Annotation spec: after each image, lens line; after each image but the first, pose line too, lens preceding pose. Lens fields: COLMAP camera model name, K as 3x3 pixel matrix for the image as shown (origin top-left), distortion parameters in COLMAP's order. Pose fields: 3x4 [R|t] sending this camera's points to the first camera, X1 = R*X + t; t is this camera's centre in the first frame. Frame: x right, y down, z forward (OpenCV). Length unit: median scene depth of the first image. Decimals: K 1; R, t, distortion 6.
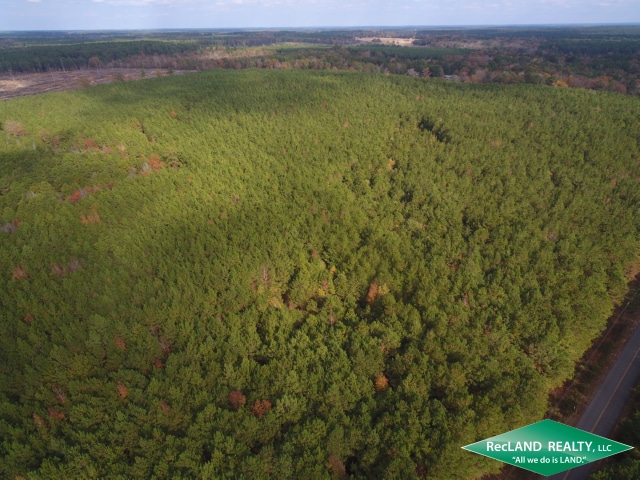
lens RADIAL K [[373.5, 0, 320.5], [0, 373.5, 234.2], [0, 0, 1]] dist [0.006789, -0.001835]
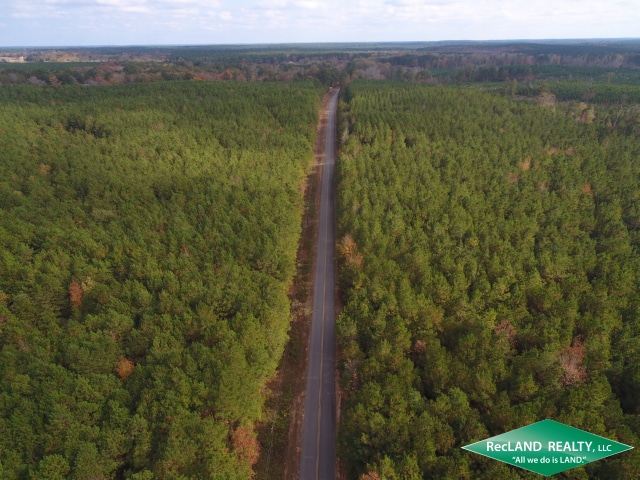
lens RADIAL K [[373.5, 0, 320.3], [0, 373.5, 239.6], [0, 0, 1]] dist [0.006789, -0.001835]
pose [[0.673387, -0.338042, 0.657478, 0.009179], [0.366463, 0.925015, 0.100266, 0.169854], [-0.642071, 0.173423, 0.746773, 0.077065]]
